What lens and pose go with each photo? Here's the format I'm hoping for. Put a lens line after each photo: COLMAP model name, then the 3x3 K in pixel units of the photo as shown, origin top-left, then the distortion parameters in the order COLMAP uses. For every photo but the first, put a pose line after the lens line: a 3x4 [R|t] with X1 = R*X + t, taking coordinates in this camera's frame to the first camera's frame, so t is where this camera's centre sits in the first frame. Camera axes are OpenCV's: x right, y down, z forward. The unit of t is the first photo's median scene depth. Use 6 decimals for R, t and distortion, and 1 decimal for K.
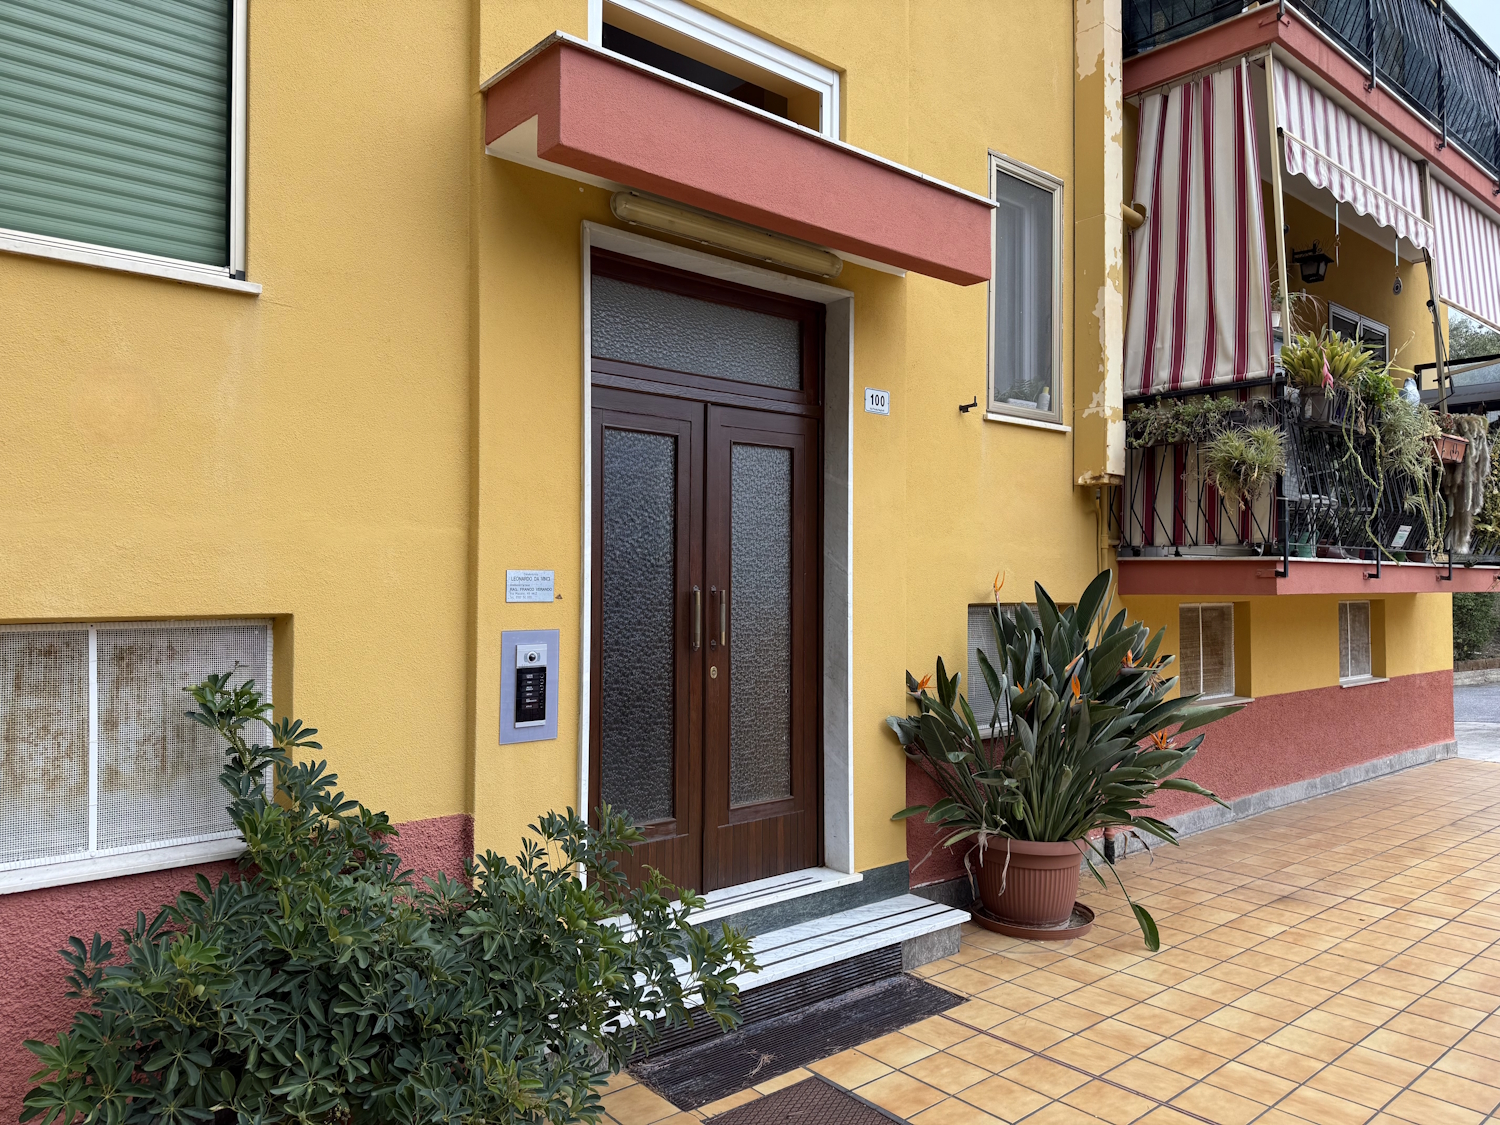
lens RADIAL K [[1059.8, 0, 750.0], [0, 1059.8, 562.5], [0, 0, 1]] dist [0.024659, -0.026122]
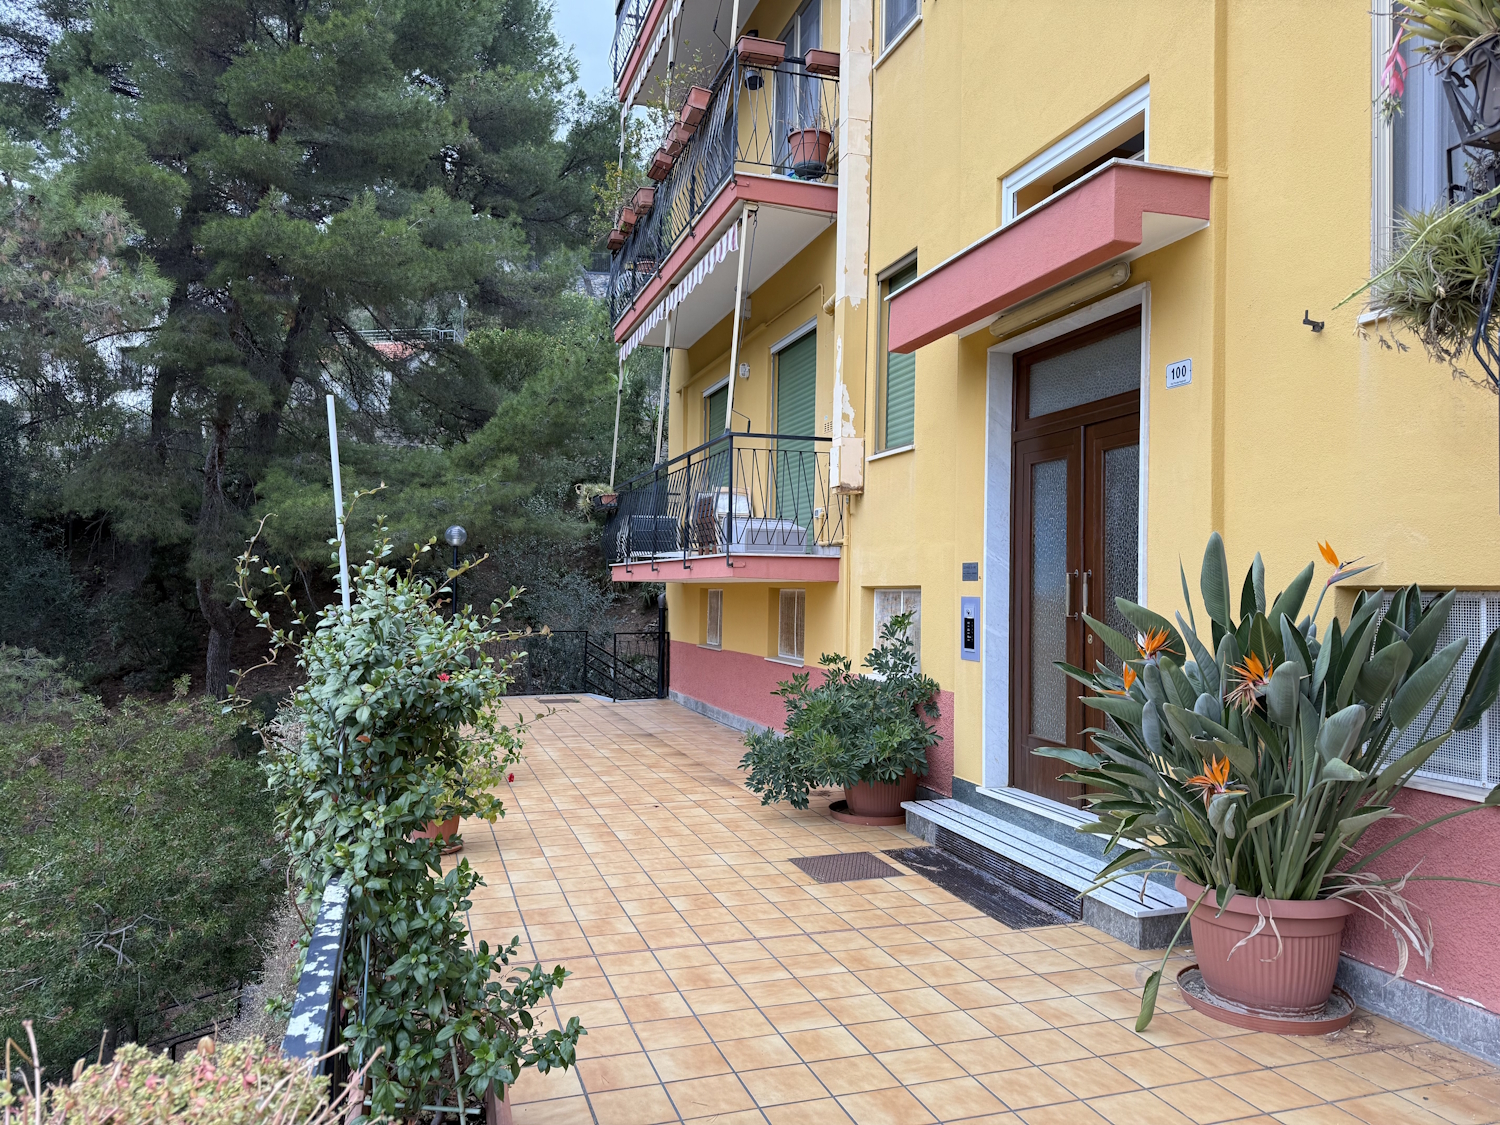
lens RADIAL K [[1059.8, 0, 750.0], [0, 1059.8, 562.5], [0, 0, 1]] dist [0.024659, -0.026122]
pose [[-0.392375, -0.038455, -0.919001, 1.447111], [0.003313, 0.999060, -0.043220, 0.076087], [0.919799, -0.020003, -0.391879, 1.264663]]
